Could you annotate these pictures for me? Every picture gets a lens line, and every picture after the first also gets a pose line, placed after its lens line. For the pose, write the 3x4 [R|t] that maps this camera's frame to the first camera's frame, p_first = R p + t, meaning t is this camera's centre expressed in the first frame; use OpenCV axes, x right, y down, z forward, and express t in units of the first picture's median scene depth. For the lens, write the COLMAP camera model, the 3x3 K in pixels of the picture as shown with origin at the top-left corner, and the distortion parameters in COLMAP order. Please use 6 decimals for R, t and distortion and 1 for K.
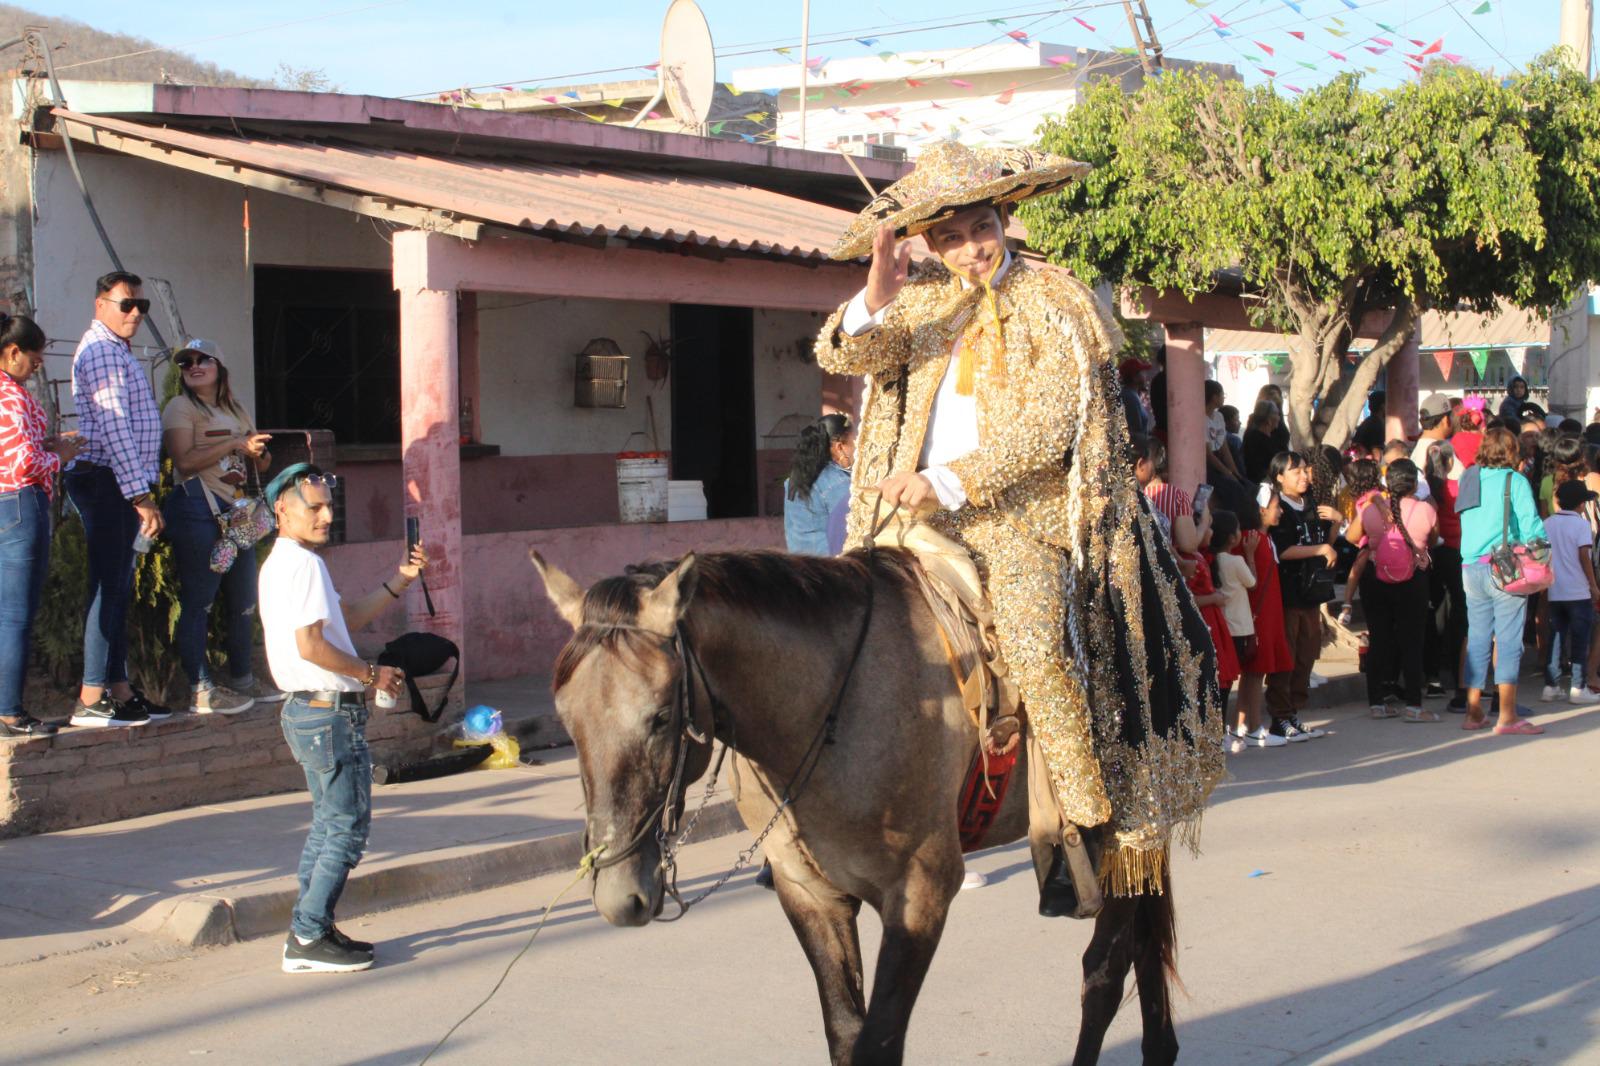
lens RADIAL K [[3061.4, 0, 767.7], [0, 3061.4, 513.2], [0, 0, 1]] dist [0.023319, 0.000000]
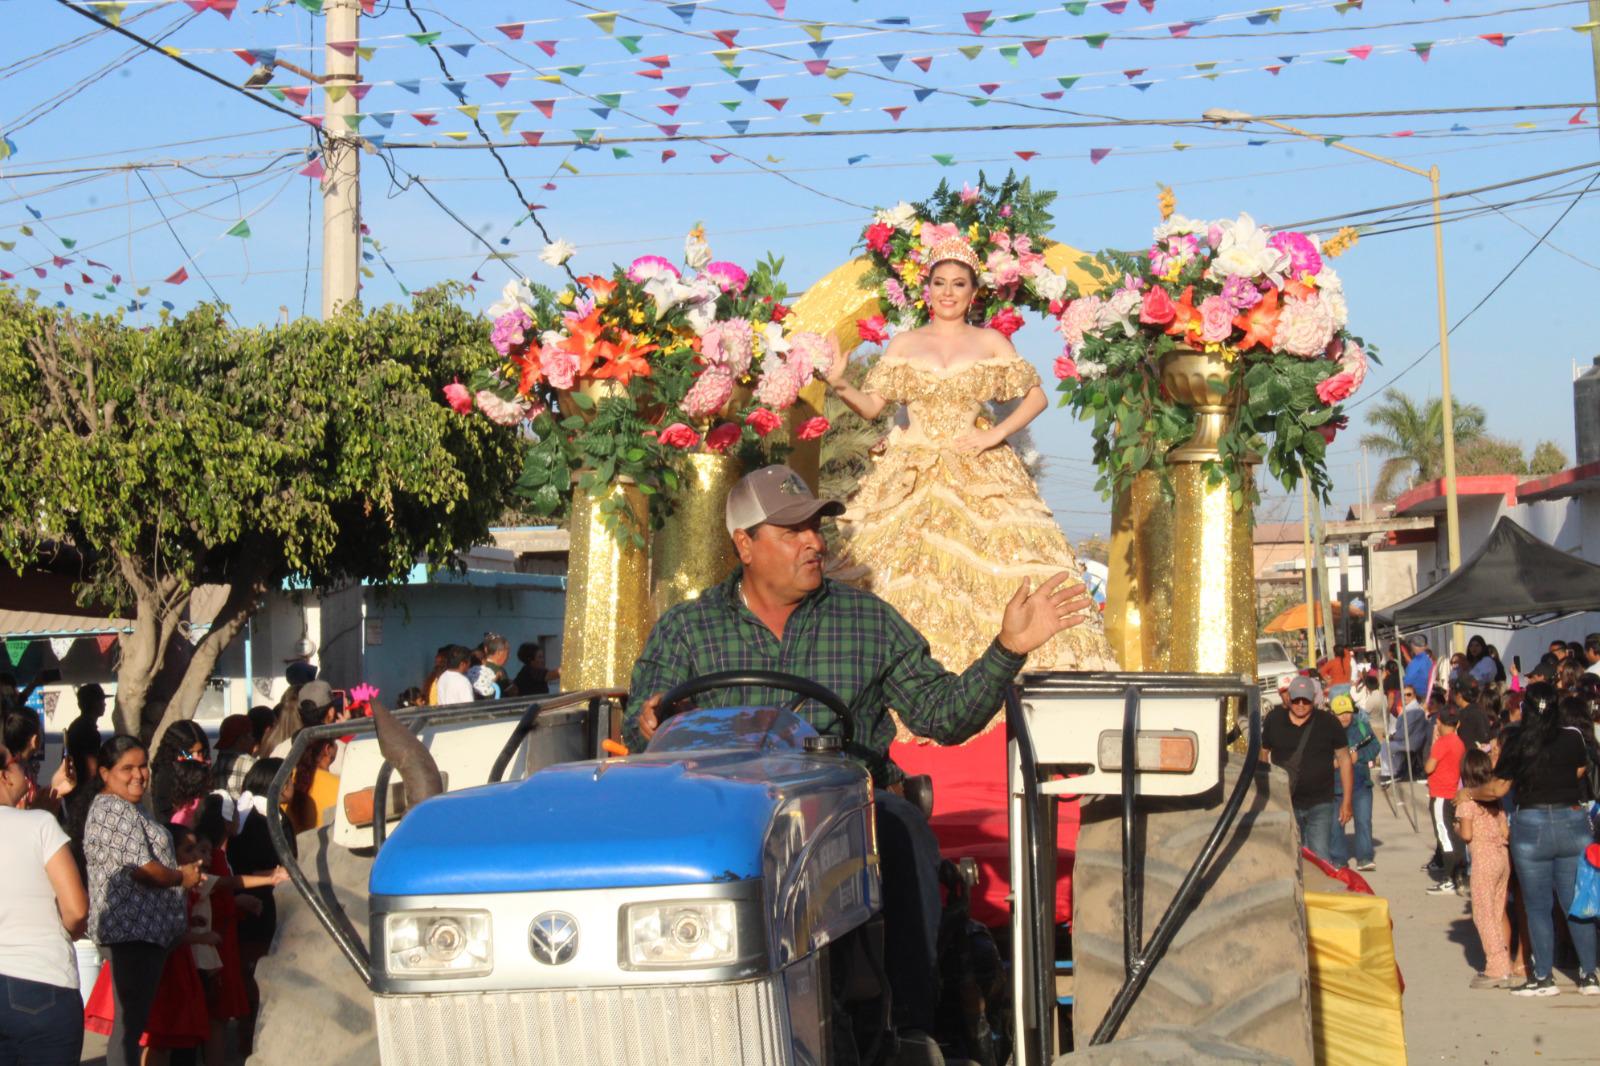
lens RADIAL K [[4008.9, 0, 799.5], [0, 4008.9, 526.2], [0, 0, 1]] dist [0.135189, 0.000000]
pose [[0.880115, 0.001941, 0.474756, -0.194535], [0.036349, 0.996781, -0.071459, 0.001950], [-0.473366, 0.080149, 0.877212, -0.040623]]
